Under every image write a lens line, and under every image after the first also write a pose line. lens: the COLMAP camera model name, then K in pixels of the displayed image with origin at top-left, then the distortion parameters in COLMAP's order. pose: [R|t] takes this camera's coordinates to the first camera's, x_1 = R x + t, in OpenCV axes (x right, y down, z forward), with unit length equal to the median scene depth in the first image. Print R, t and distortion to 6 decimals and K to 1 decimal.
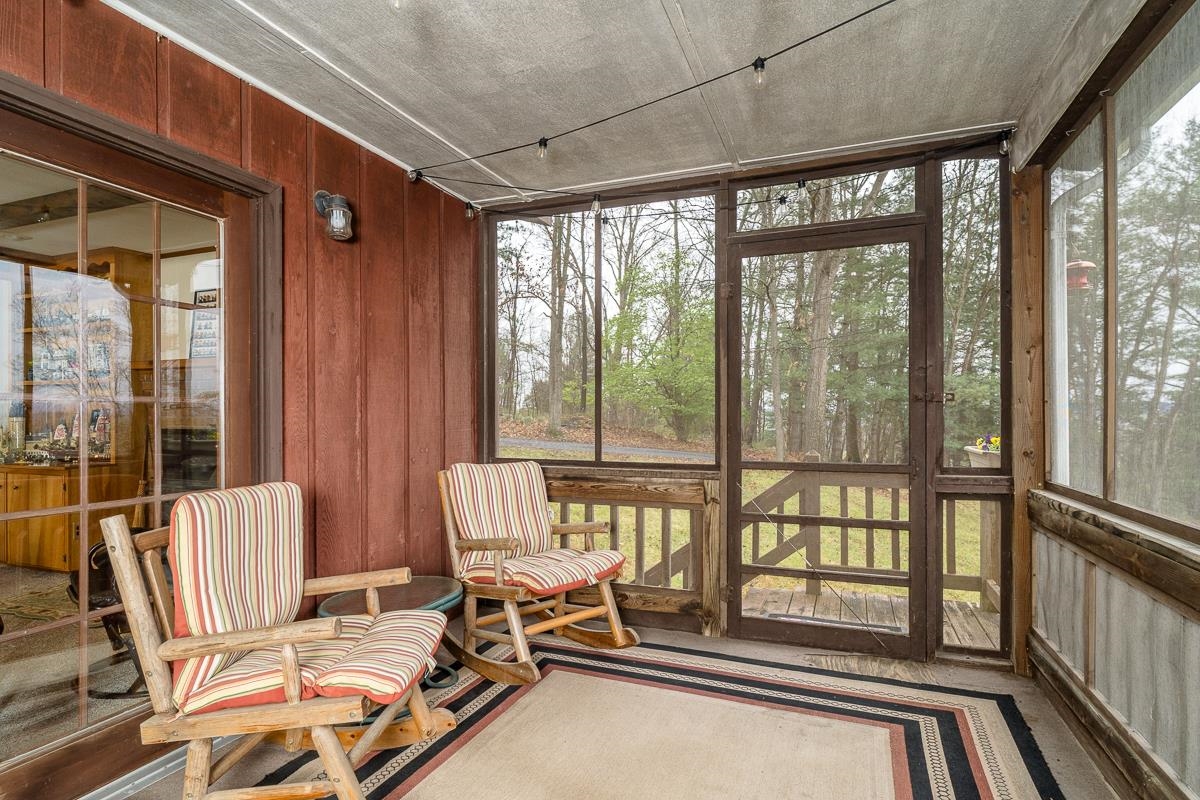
lens RADIAL K [[621.2, 0, 601.1], [0, 621.2, 406.6], [0, 0, 1]] dist [-0.006780, 0.000689]
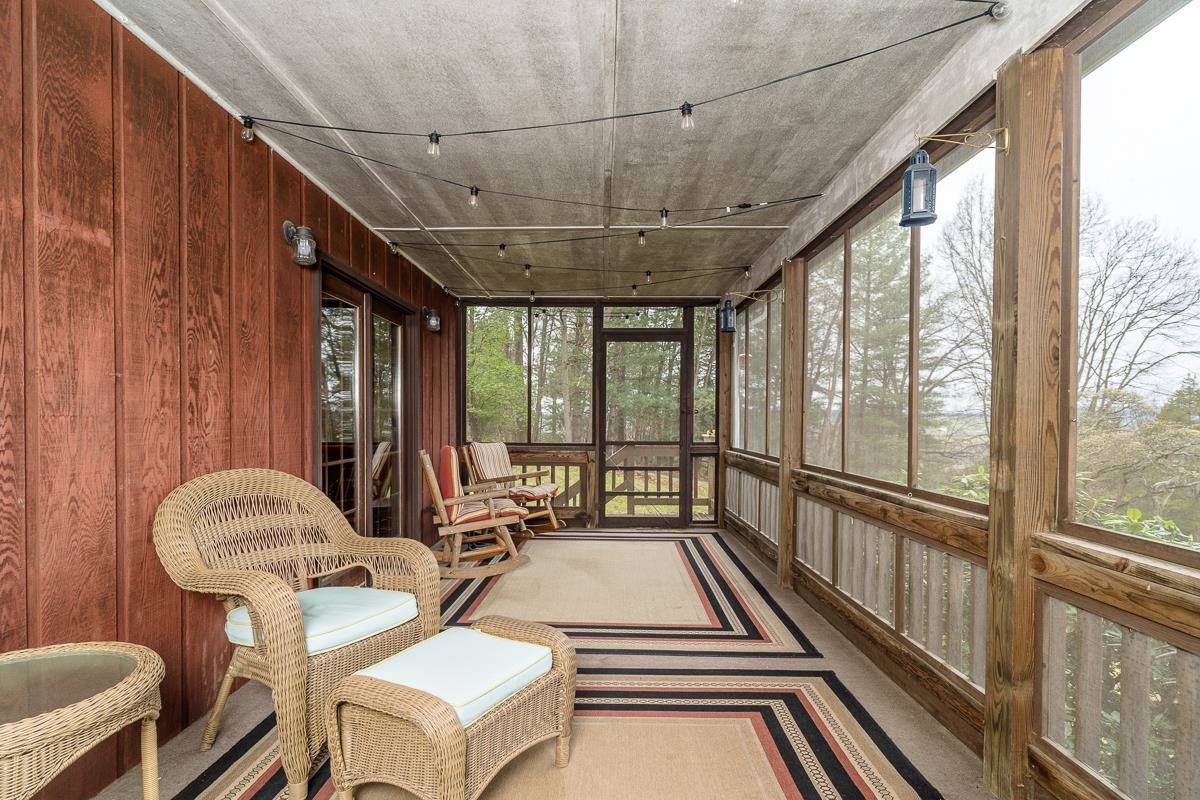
lens RADIAL K [[621.2, 0, 600.2], [0, 621.2, 404.9], [0, 0, 1]] dist [-0.006780, 0.000689]
pose [[0.935041, 0.014185, 0.354255, -0.520473], [-0.011341, 0.999885, -0.010105, -0.011231], [-0.354357, 0.005431, 0.935094, -0.912664]]
